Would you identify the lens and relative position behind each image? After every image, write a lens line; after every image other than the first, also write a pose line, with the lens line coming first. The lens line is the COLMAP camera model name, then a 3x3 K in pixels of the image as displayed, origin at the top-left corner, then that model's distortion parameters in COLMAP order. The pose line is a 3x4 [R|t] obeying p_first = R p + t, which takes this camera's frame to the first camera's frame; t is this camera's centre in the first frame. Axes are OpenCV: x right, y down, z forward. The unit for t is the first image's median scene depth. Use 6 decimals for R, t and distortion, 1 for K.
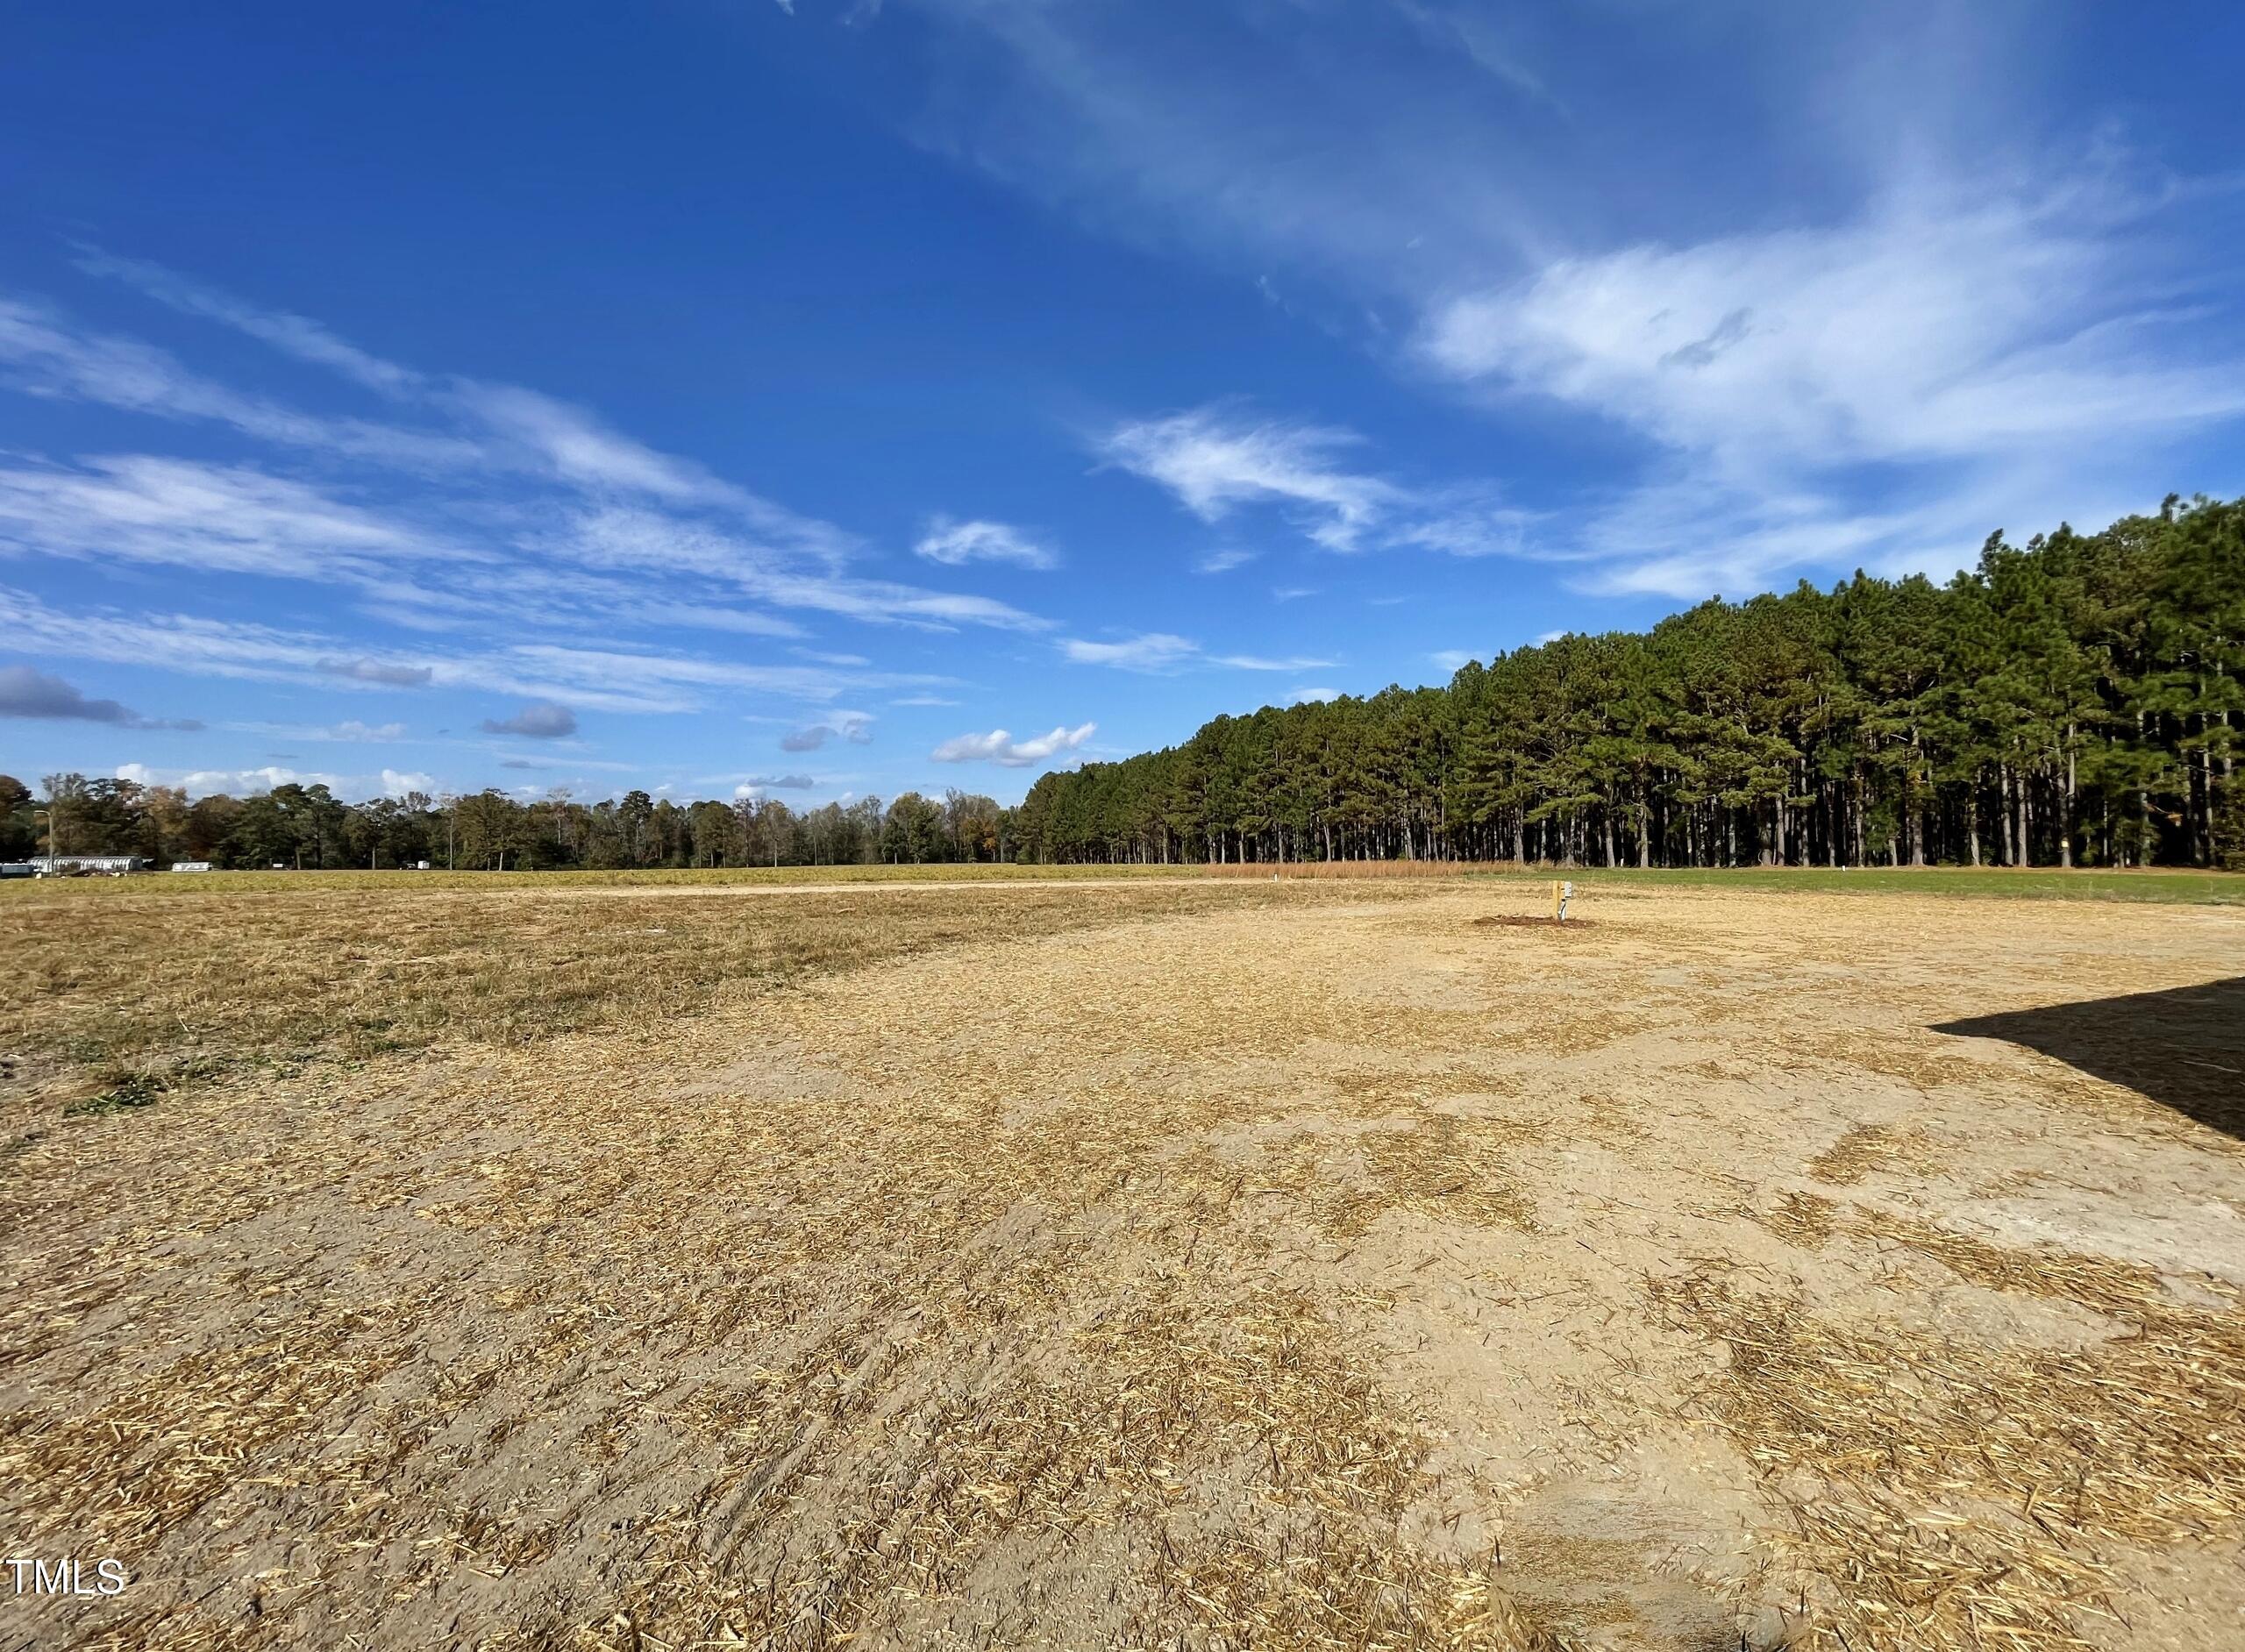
lens RADIAL K [[906.2, 0, 1091.8], [0, 906.2, 825.5], [0, 0, 1]] dist [0.014778, -0.000228]
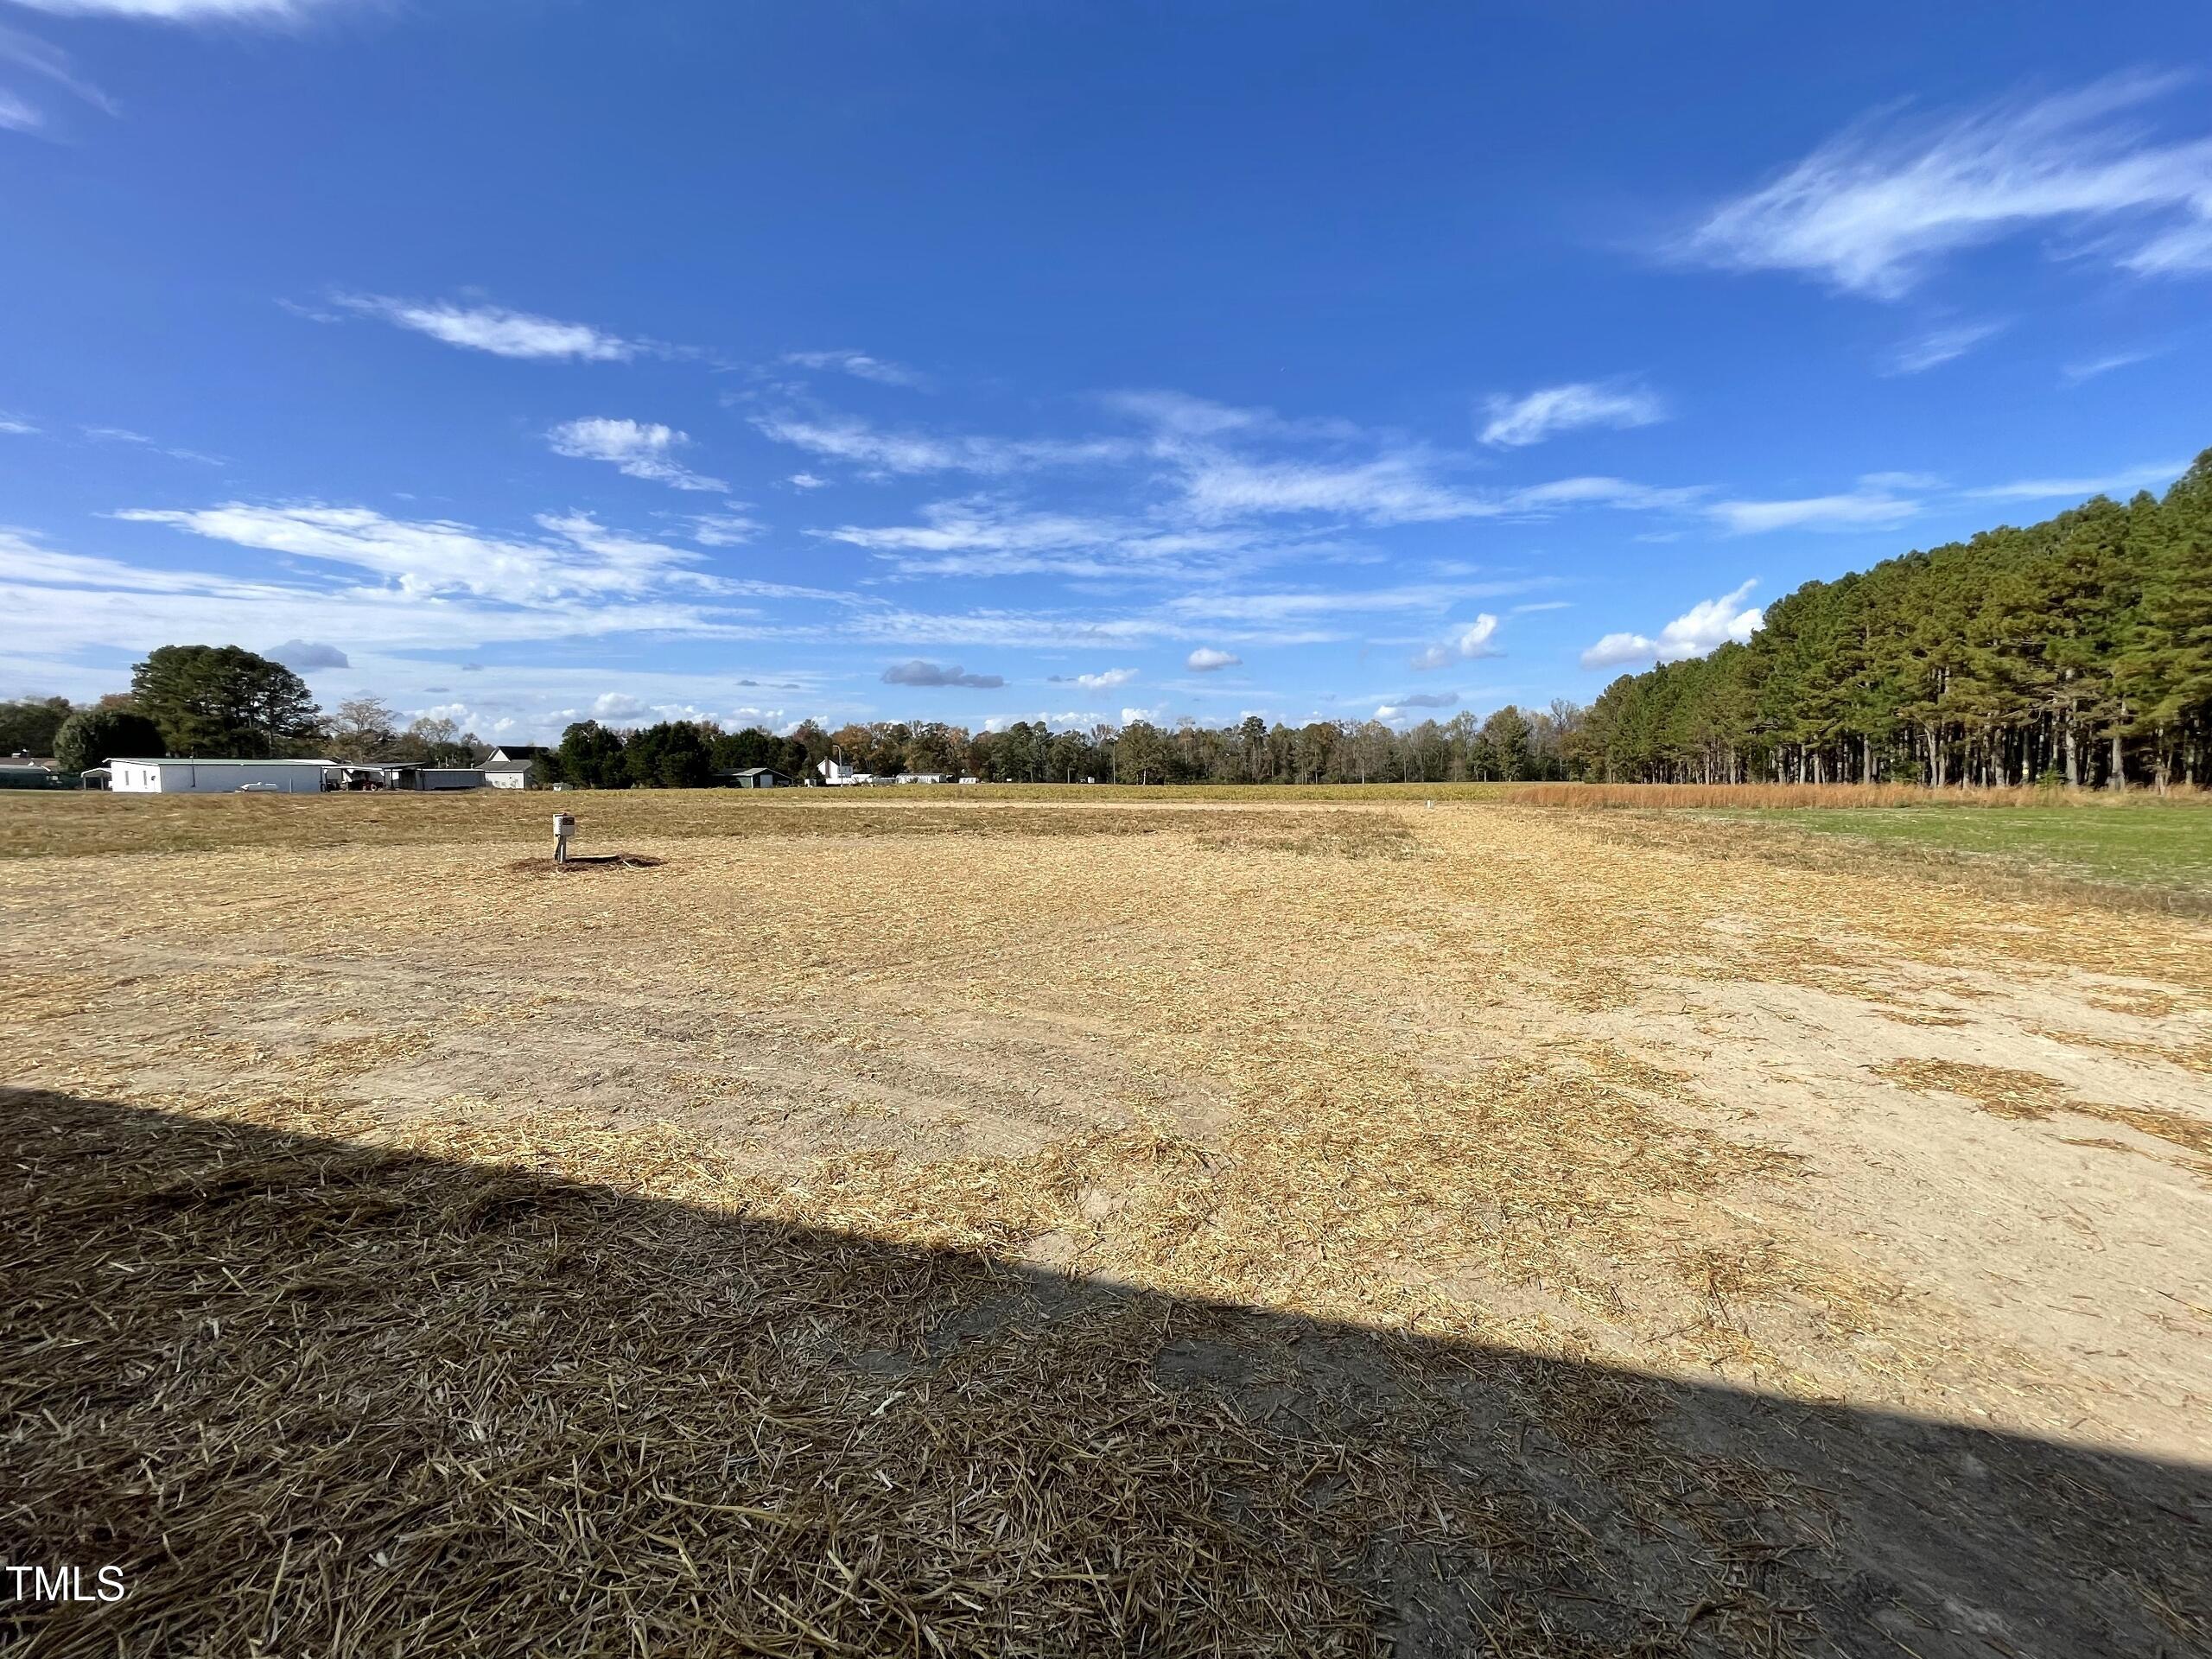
lens RADIAL K [[884.0, 0, 1106.0], [0, 884.0, 829.5], [0, 0, 1]] dist [-0.000781, -0.000566]
pose [[0.766842, 0.040723, -0.640543, 0.104706], [0.021720, 0.995767, 0.089309, 0.000790], [0.641468, -0.082399, 0.762711, 0.046636]]
